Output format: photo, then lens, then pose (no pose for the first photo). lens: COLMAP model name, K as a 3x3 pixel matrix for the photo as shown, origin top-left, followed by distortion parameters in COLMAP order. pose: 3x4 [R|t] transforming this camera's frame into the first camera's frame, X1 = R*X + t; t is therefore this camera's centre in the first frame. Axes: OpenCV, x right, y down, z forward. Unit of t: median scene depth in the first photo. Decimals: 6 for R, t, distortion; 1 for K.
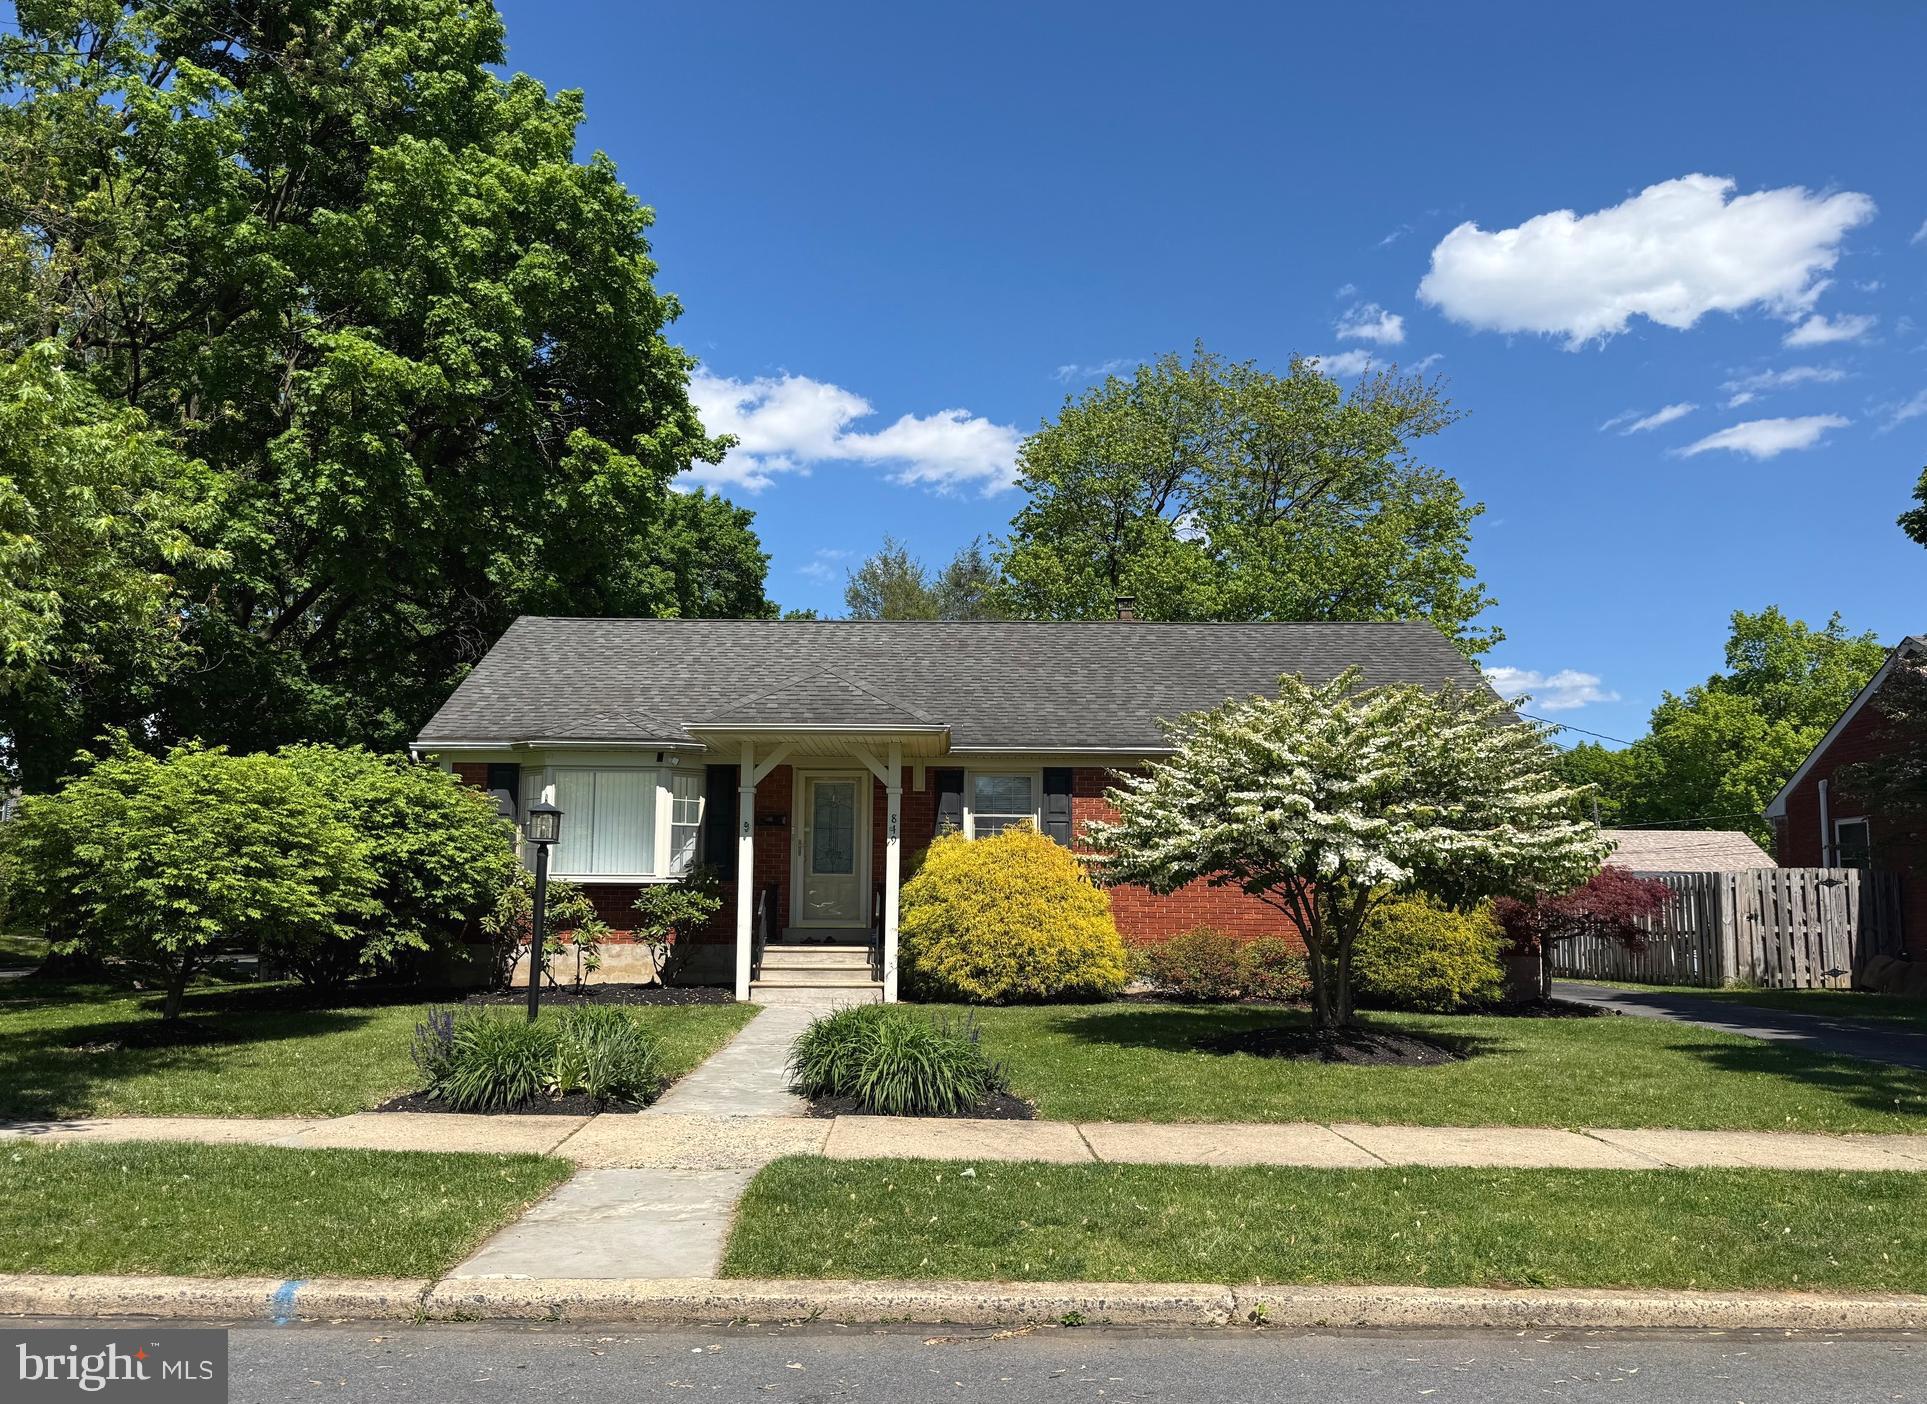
lens RADIAL K [[1520.4, 0, 964.0], [0, 1520.4, 700.3], [0, 0, 1]] dist [0.053508, -0.200636]
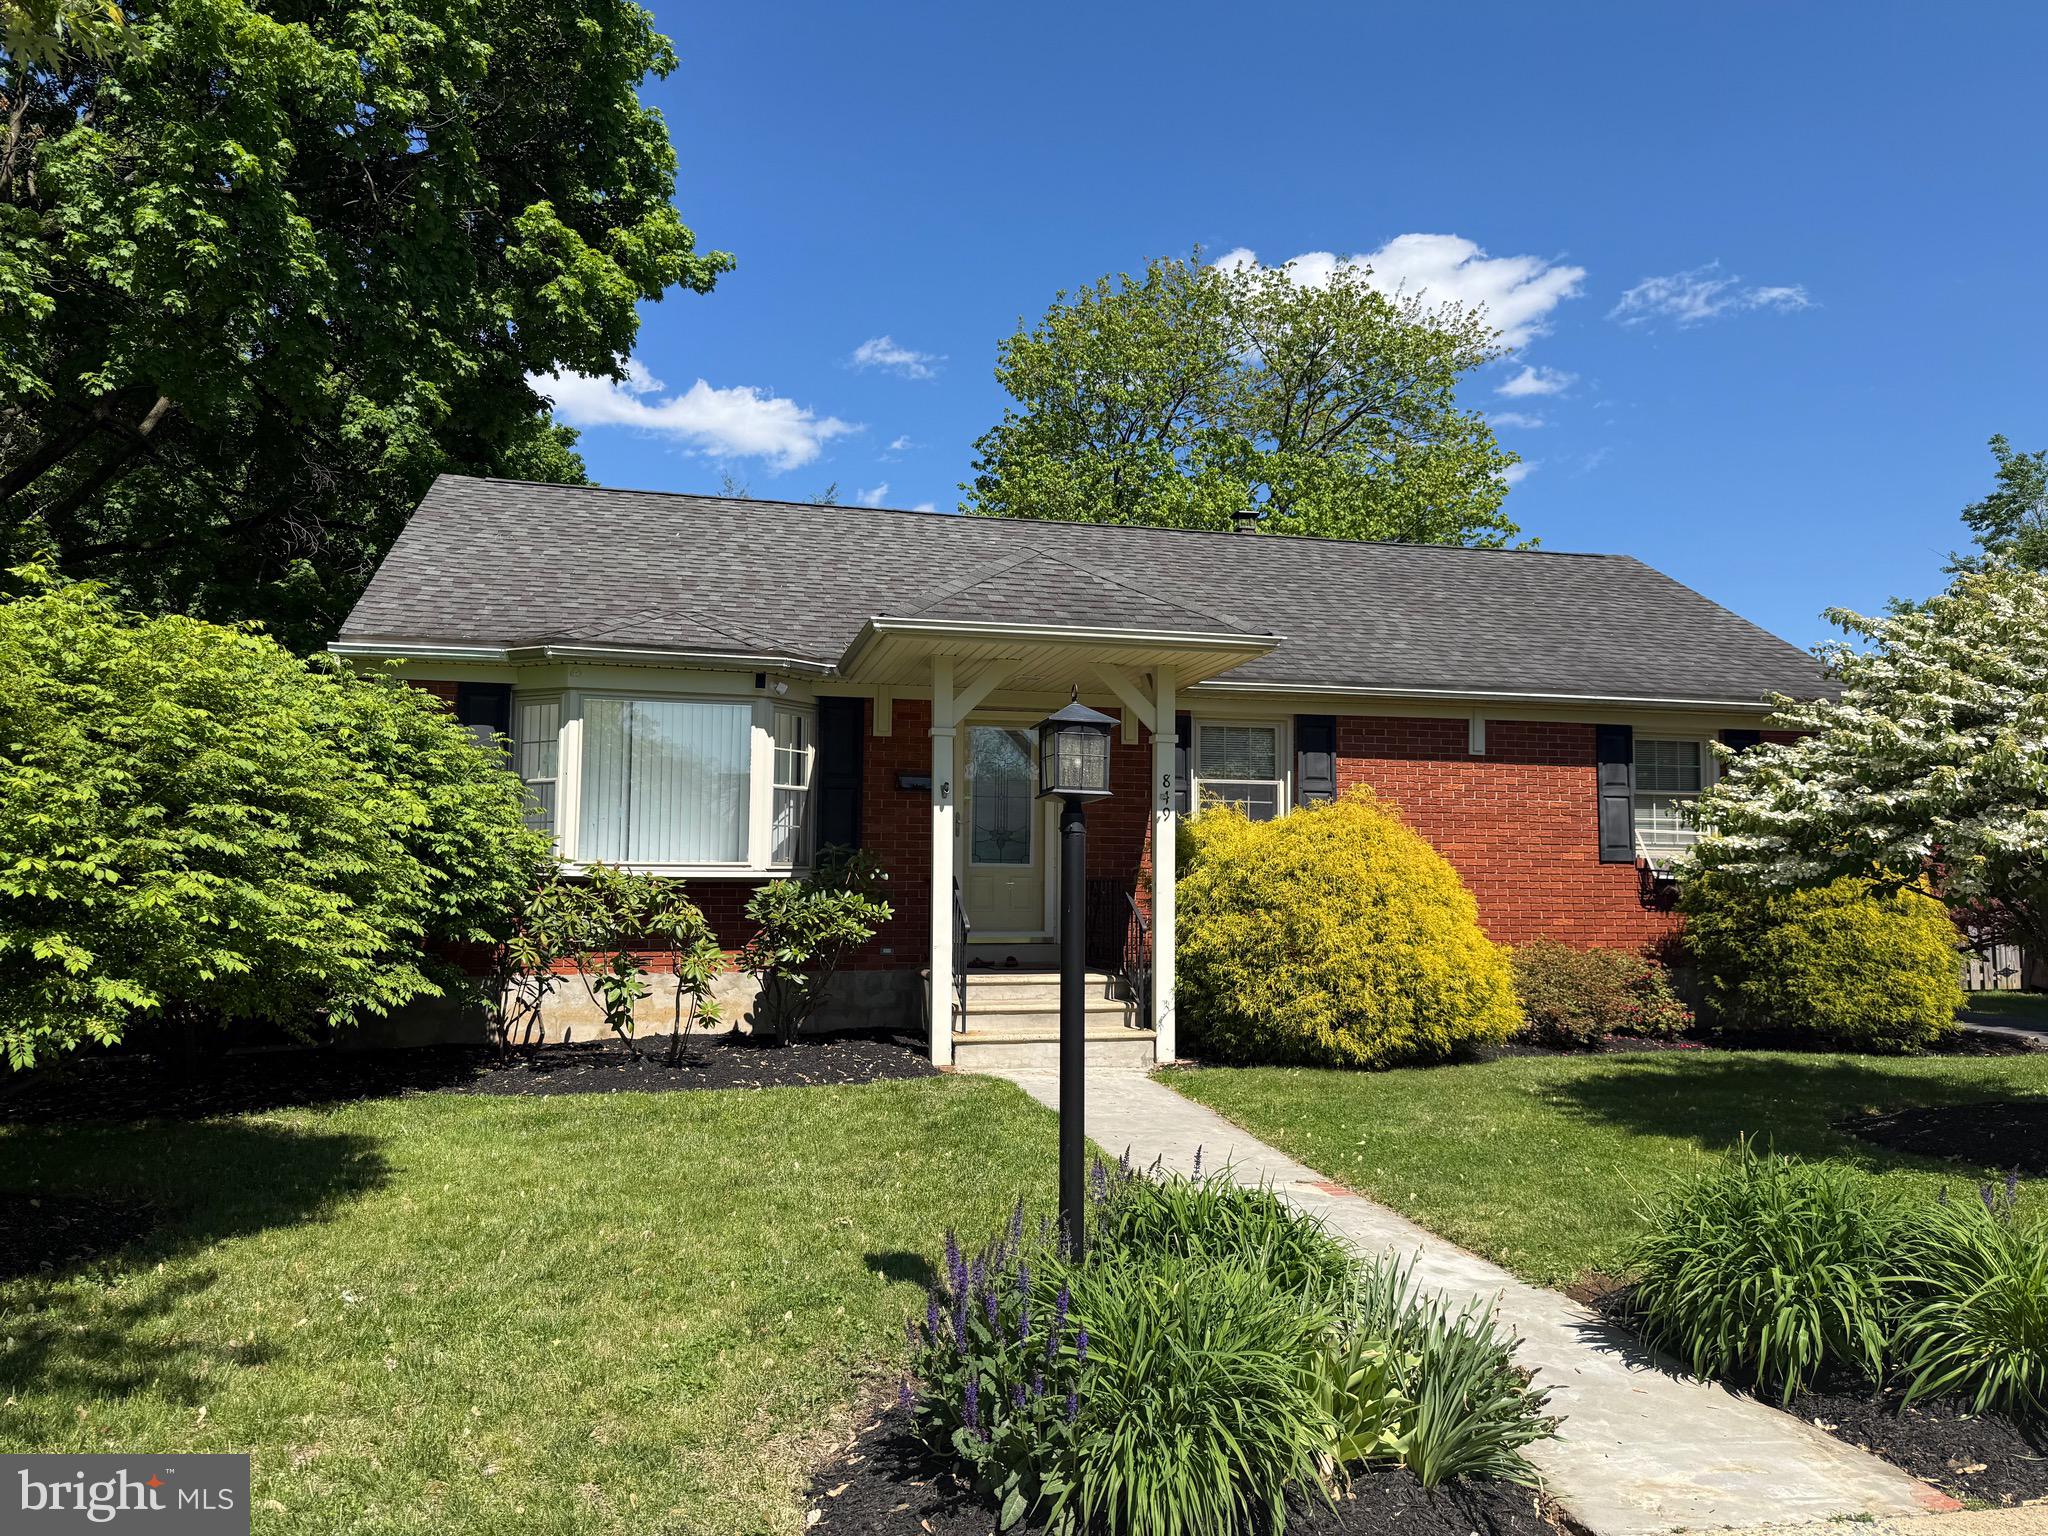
lens RADIAL K [[1458.7, 0, 1024.4], [0, 1458.7, 744.1], [0, 0, 1]] dist [-0.023486, -0.003181]
pose [[0.967445, 0.023558, 0.251983, -0.253745], [-0.032754, 0.998939, 0.032362, 0.042489], [-0.250953, -0.039562, 0.967190, 0.399335]]
